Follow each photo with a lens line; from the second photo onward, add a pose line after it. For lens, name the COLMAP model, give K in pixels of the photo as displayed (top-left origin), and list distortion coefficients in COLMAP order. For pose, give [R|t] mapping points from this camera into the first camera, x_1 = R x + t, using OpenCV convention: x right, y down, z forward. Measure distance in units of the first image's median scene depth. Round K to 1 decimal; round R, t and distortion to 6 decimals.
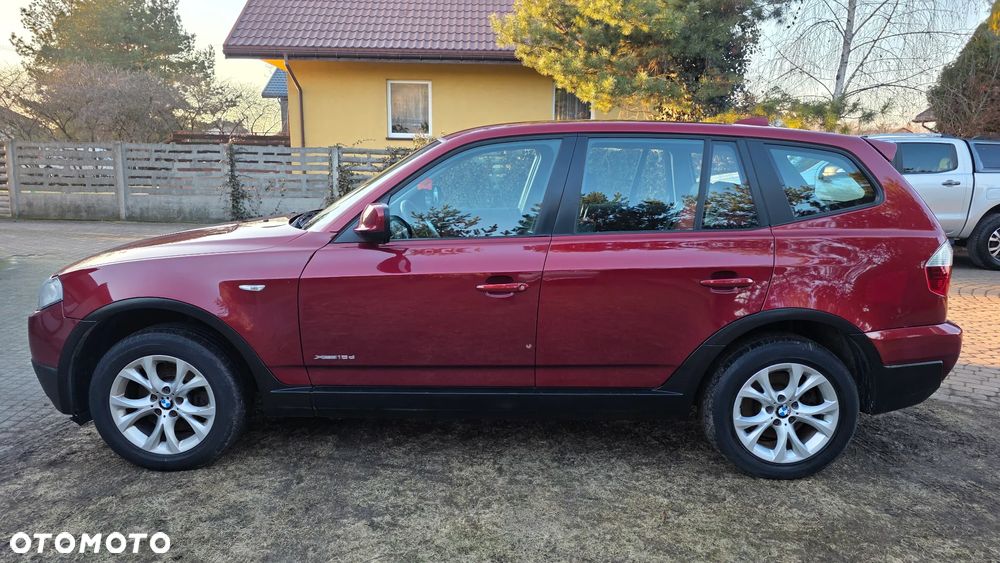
lens RADIAL K [[670.2, 0, 495.6], [0, 670.2, 280.8], [0, 0, 1]] dist [0.061906, -0.055196]
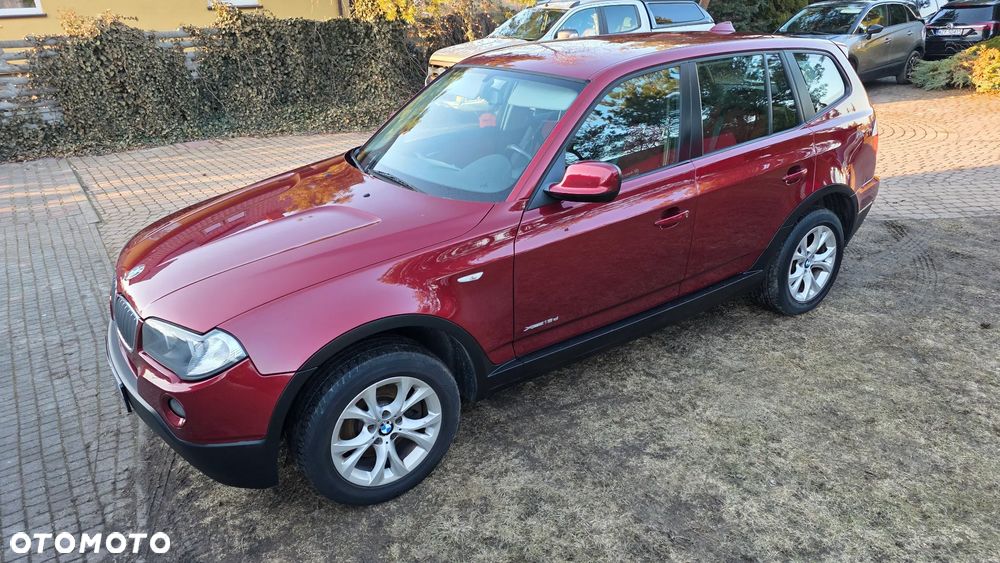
lens RADIAL K [[670.2, 0, 504.3], [0, 670.2, 284.3], [0, 0, 1]] dist [0.061906, -0.055196]
pose [[0.822304, -0.263297, 0.504472, -0.720824], [0.151853, 0.955901, 0.251384, -0.185445], [-0.548413, -0.130108, 0.826023, 0.214909]]
